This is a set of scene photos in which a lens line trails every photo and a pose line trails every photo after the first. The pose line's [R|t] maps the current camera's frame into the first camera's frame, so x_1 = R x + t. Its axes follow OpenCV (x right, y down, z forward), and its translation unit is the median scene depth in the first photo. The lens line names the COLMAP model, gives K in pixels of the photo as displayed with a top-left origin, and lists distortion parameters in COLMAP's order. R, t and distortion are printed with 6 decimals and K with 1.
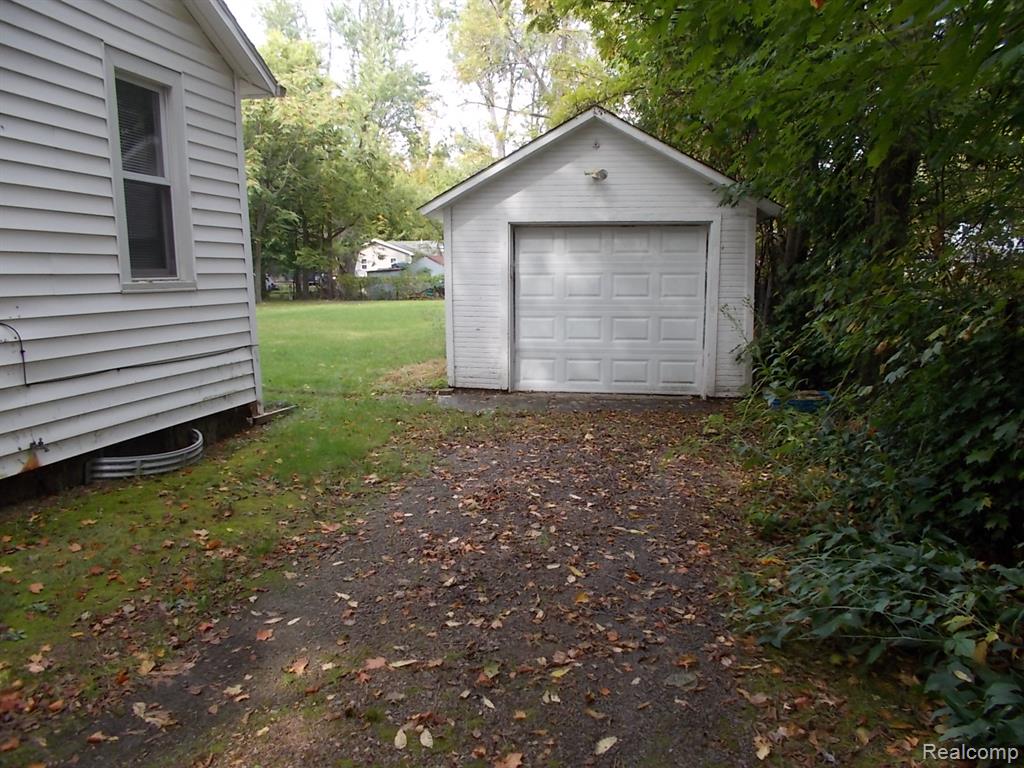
lens RADIAL K [[788.9, 0, 503.2], [0, 788.9, 386.8], [0, 0, 1]] dist [0.000840, -0.002304]
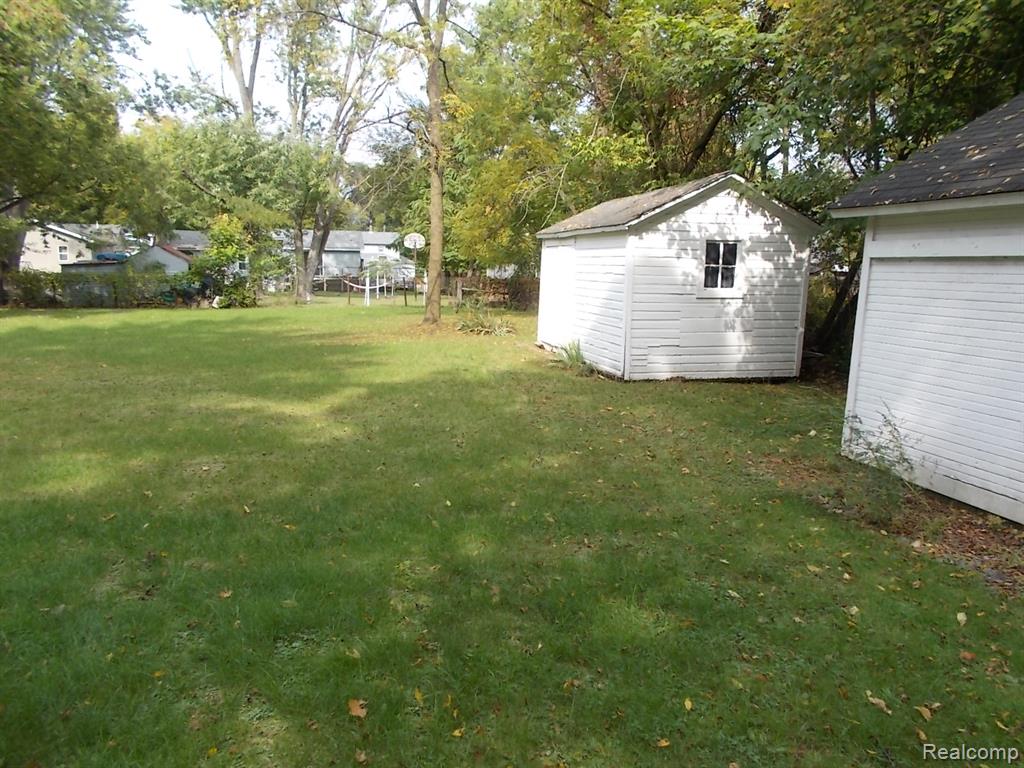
lens RADIAL K [[788.9, 0, 518.9], [0, 788.9, 381.0], [0, 0, 1]] dist [0.000840, -0.002304]
pose [[0.895101, -0.037146, 0.444314, -0.127577], [0.038889, 0.999230, 0.005195, -0.036214], [-0.444165, 0.012629, 0.895856, 0.229637]]
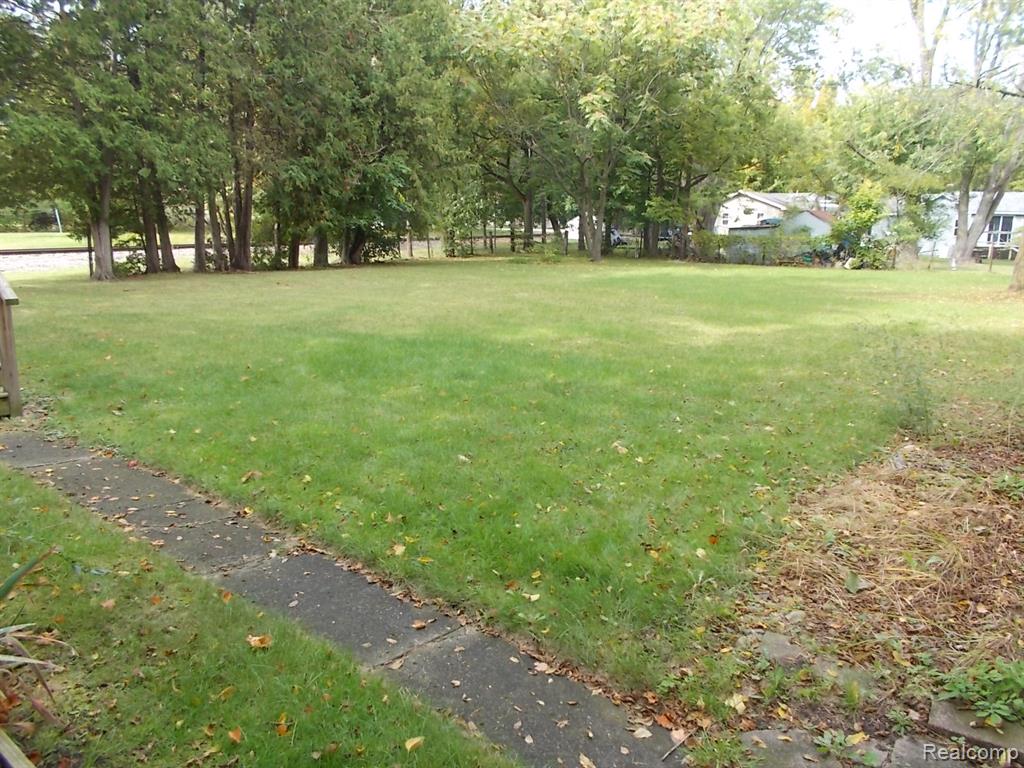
lens RADIAL K [[788.9, 0, 515.1], [0, 788.9, 382.2], [0, 0, 1]] dist [0.000840, -0.002304]
pose [[0.910483, 0.111415, -0.398256, -0.030094], [-0.090593, 0.993369, 0.070791, -0.024683], [0.403502, -0.028375, 0.914539, 0.153470]]
